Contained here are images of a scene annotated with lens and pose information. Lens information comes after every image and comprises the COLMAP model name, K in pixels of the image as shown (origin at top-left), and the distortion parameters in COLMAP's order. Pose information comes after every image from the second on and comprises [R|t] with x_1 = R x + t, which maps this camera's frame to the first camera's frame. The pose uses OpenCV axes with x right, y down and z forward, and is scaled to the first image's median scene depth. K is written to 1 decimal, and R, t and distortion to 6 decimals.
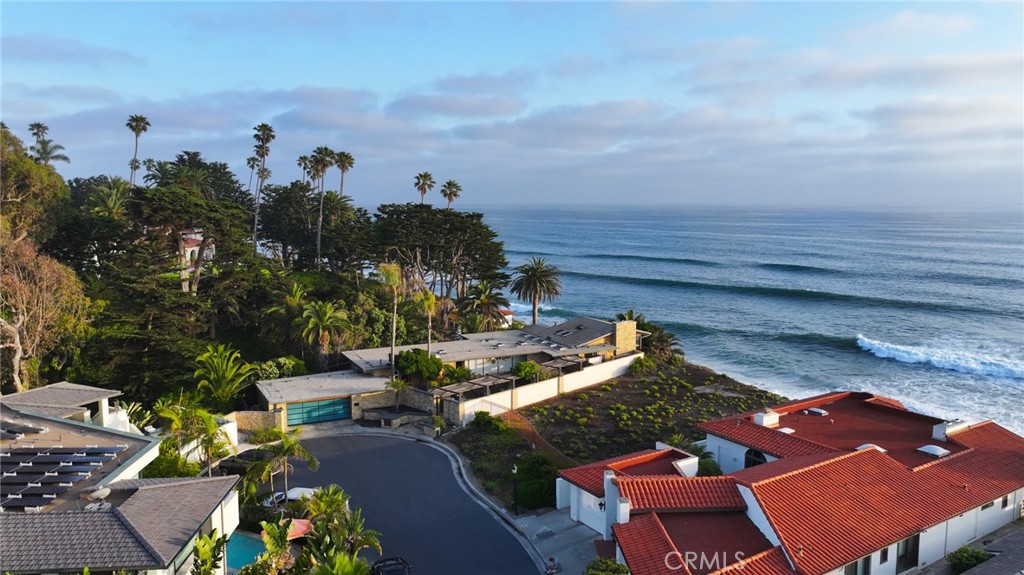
lens RADIAL K [[699.5, 0, 515.0], [0, 699.5, 288.9], [0, 0, 1]] dist [-0.003619, -0.000424]
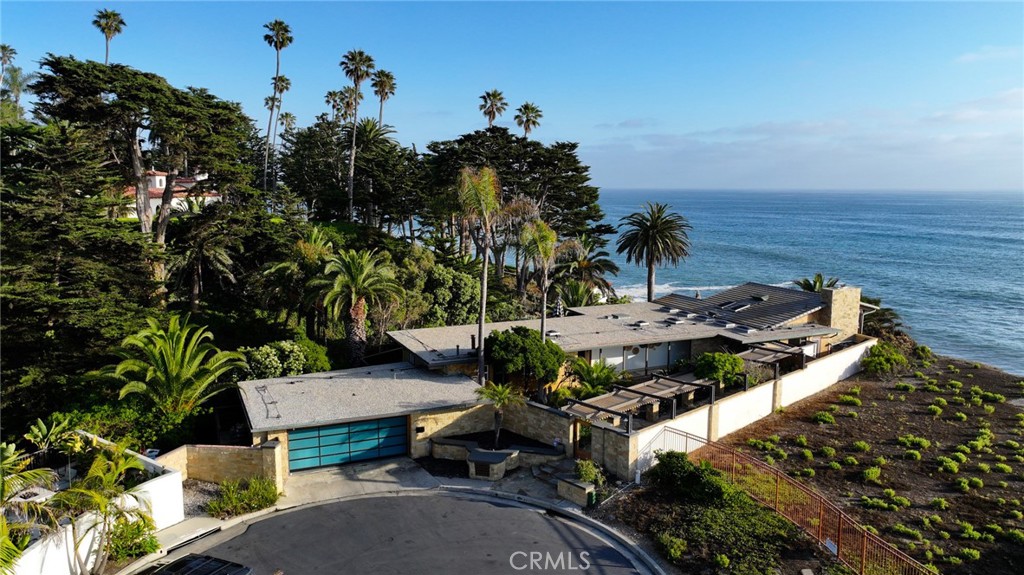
lens RADIAL K [[699.5, 0, 509.3], [0, 699.5, 286.6], [0, 0, 1]] dist [-0.003619, -0.000424]
pose [[0.998681, 0.006373, -0.050943, -0.115215], [-0.005499, 0.999836, 0.017266, 0.040693], [0.051045, -0.016963, 0.998552, 0.412670]]
